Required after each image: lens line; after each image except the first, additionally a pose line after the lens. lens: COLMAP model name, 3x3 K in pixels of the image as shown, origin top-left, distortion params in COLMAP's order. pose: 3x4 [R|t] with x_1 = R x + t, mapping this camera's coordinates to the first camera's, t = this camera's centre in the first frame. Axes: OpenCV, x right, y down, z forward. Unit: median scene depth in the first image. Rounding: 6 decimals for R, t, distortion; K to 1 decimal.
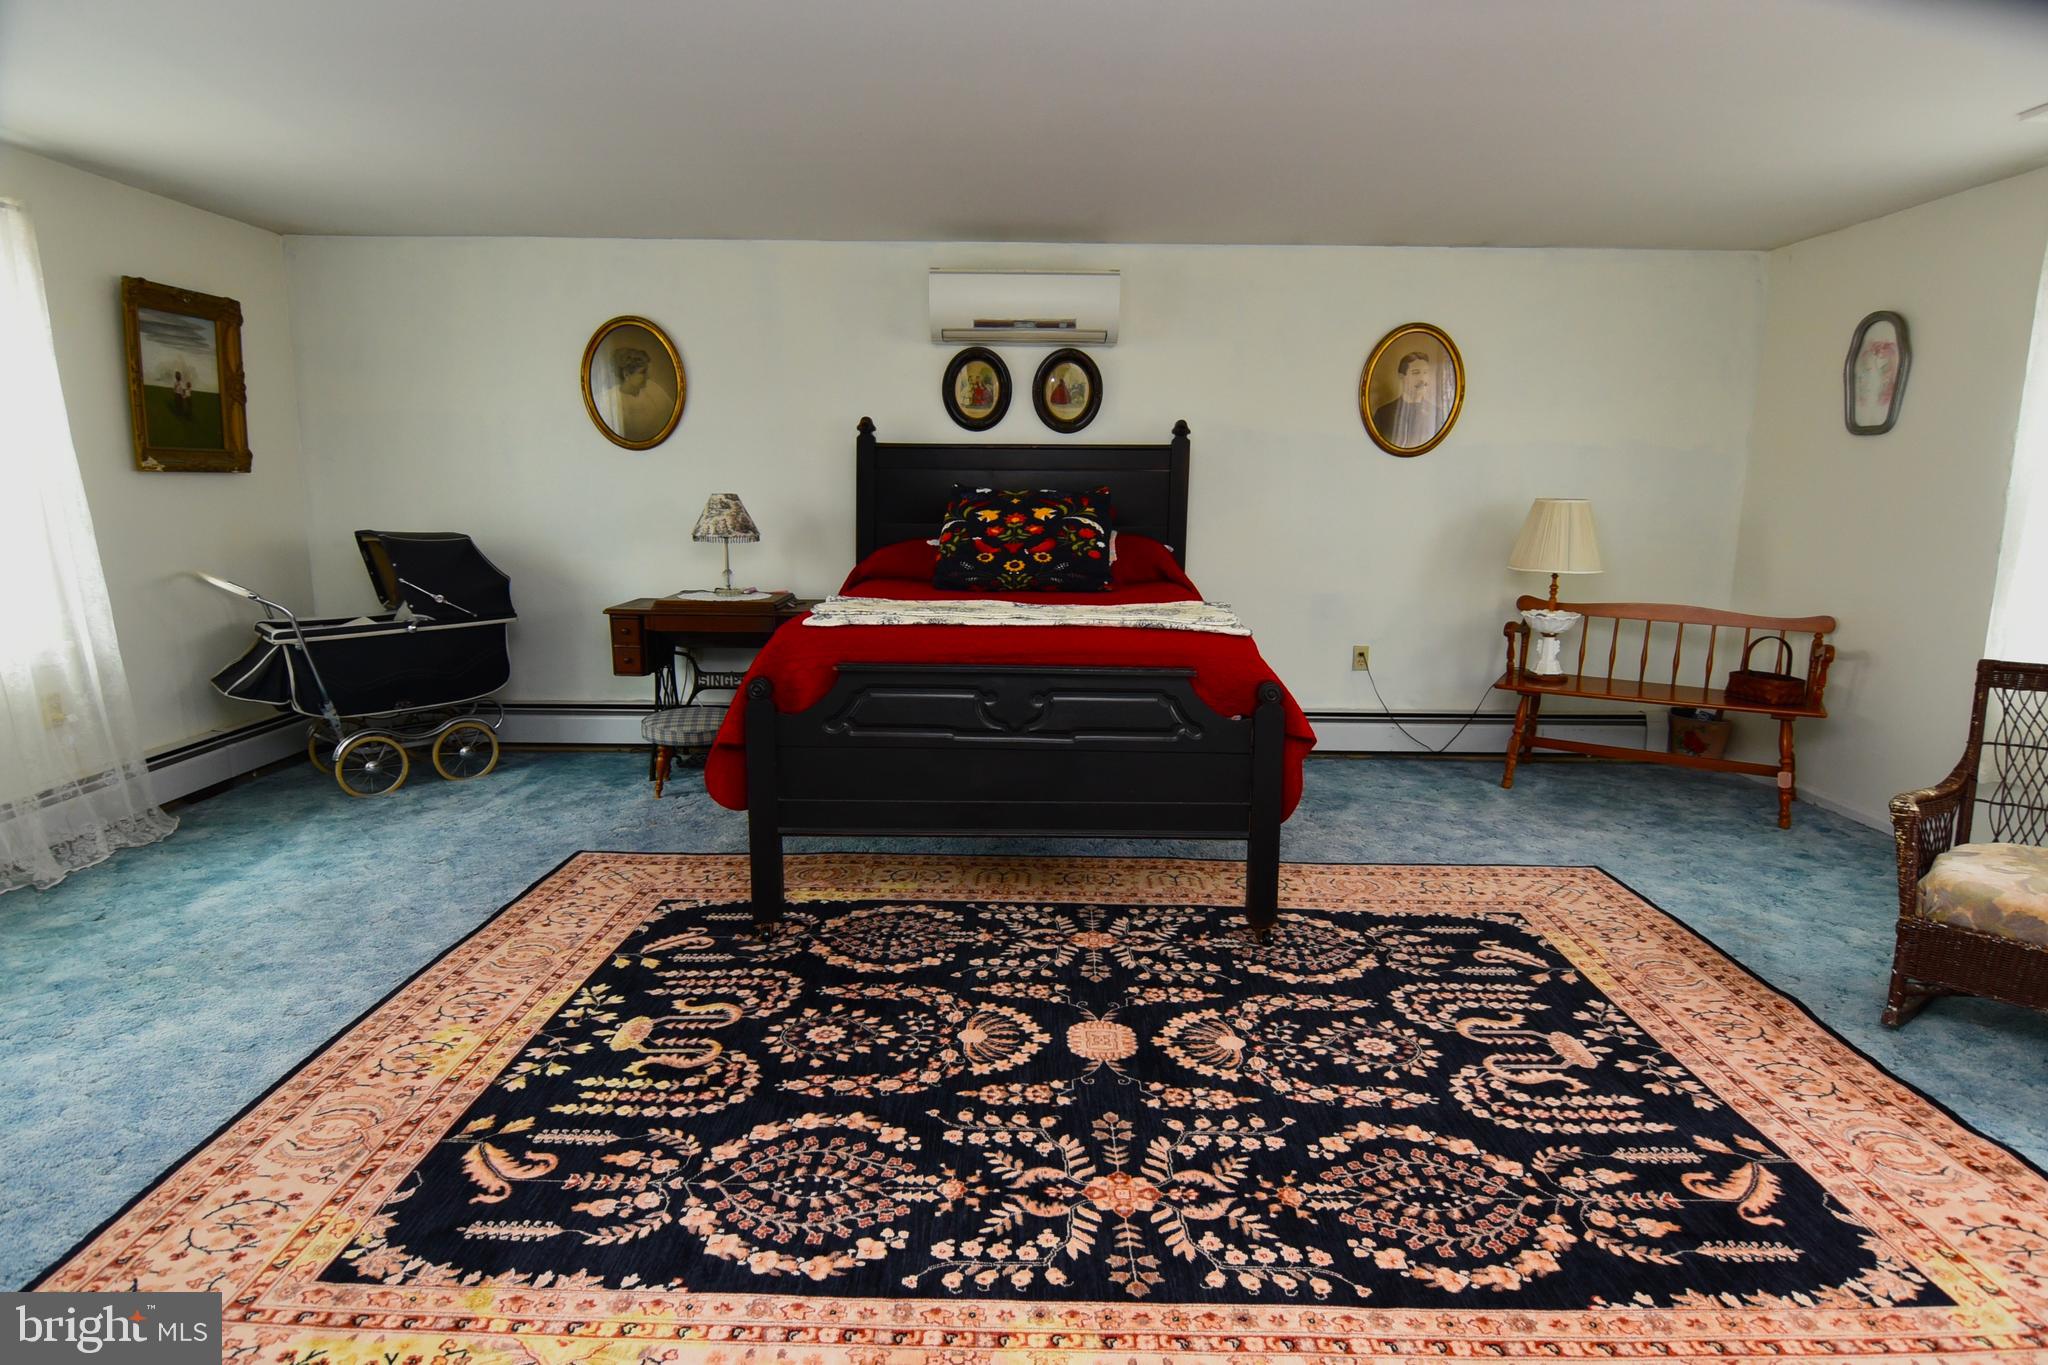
lens RADIAL K [[1105.4, 0, 1051.7], [0, 1105.4, 665.8], [0, 0, 1]] dist [0.004941, -0.019884]
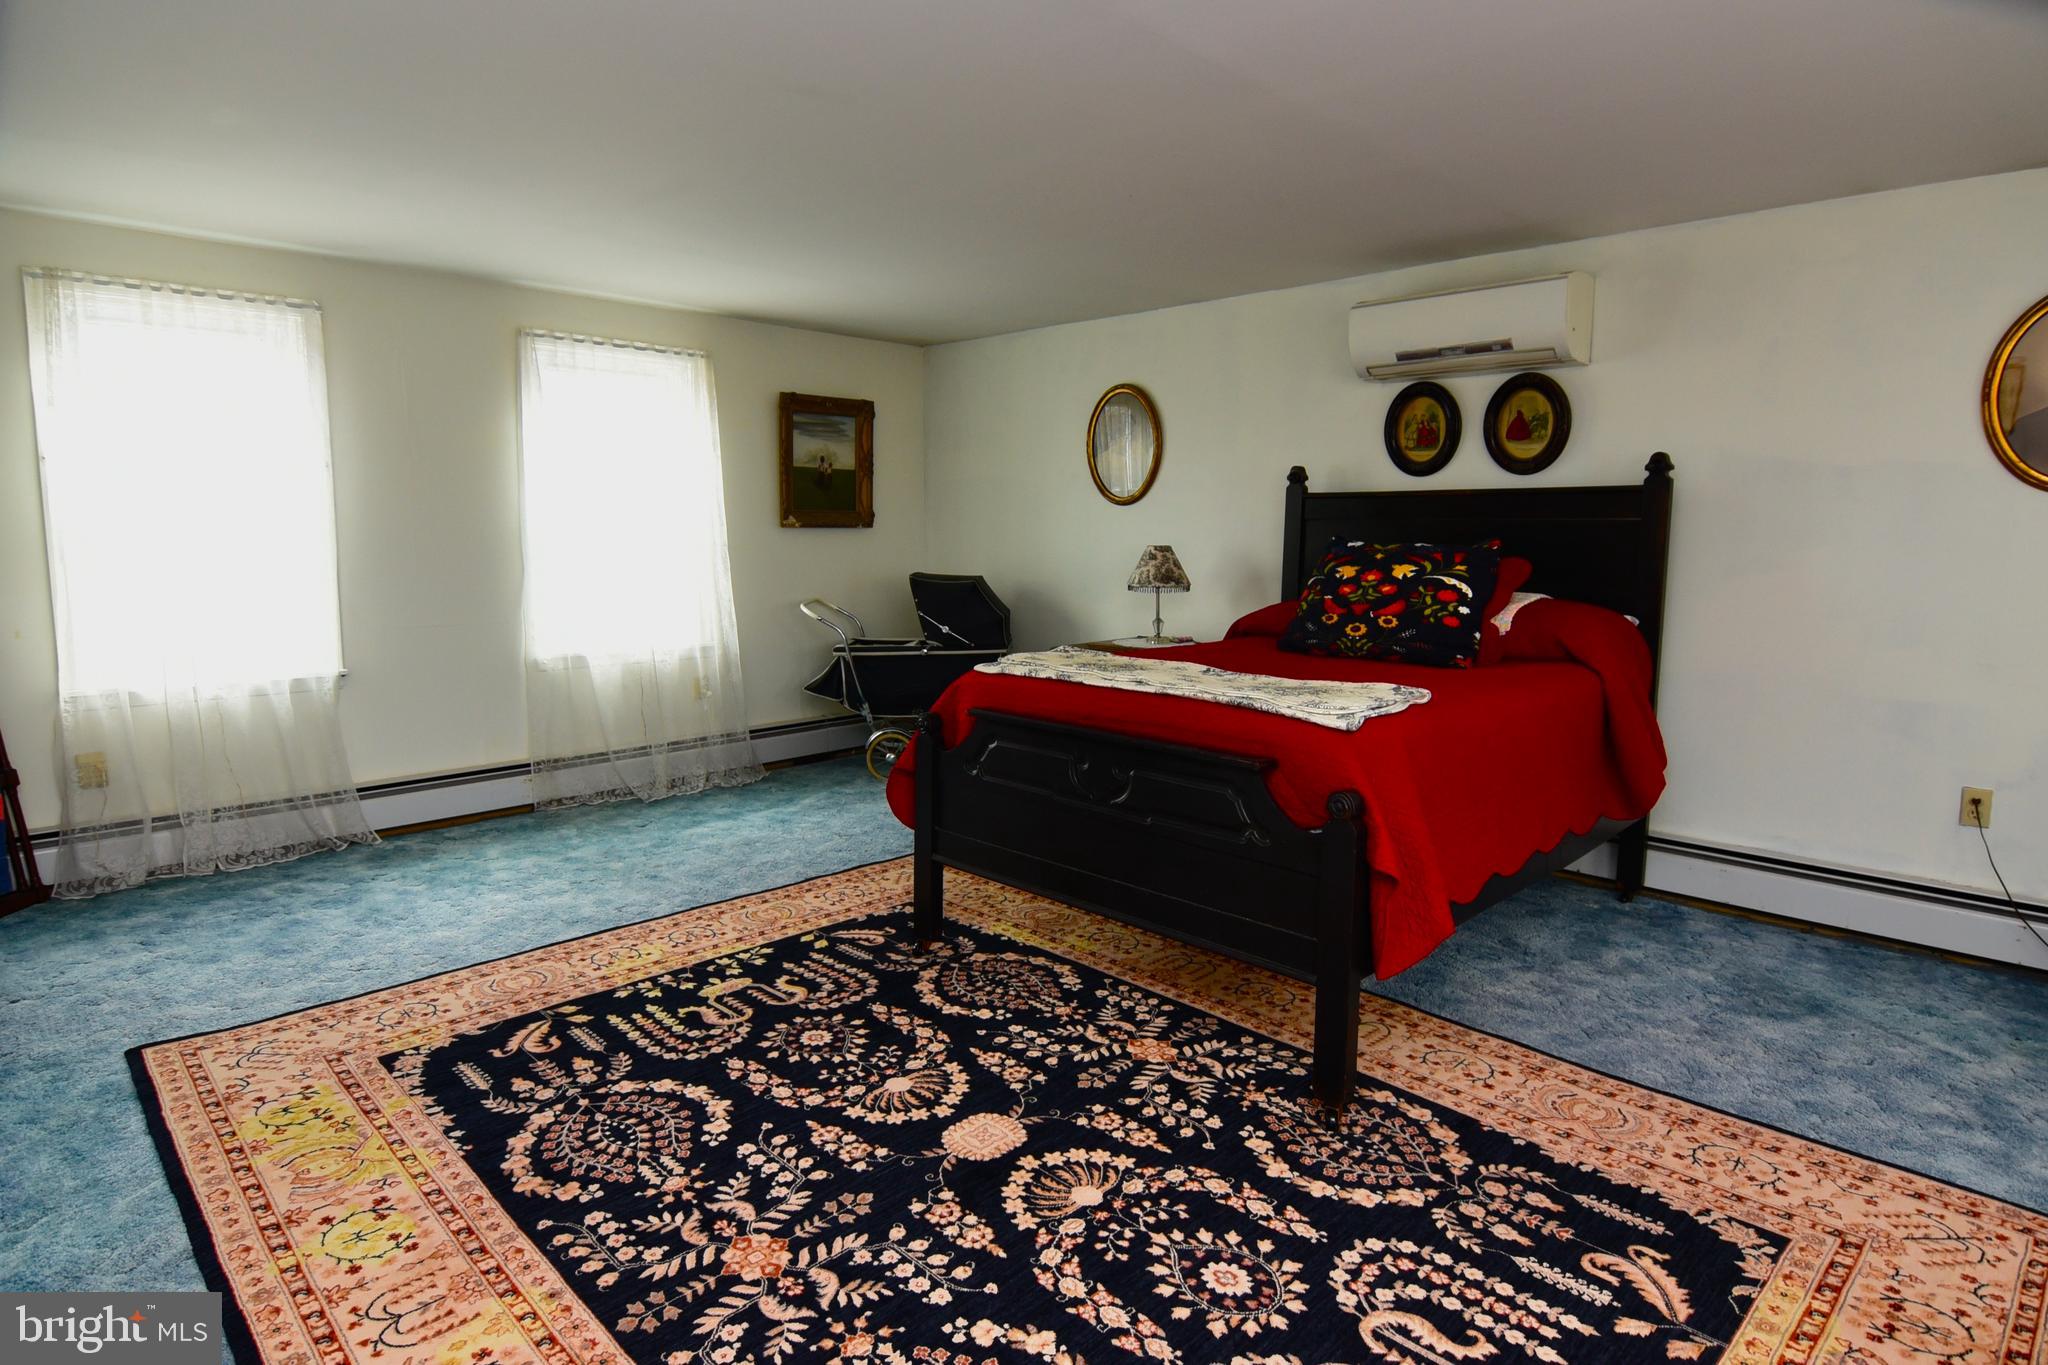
lens RADIAL K [[1140.1, 0, 1068.8], [0, 1140.1, 653.3], [0, 0, 1]] dist [0.002644, -0.017664]
pose [[0.709602, 0.072068, -0.700908, 0.808589], [-0.111165, 0.993748, -0.010366, -0.068229], [0.695779, 0.085272, 0.713177, 0.364884]]
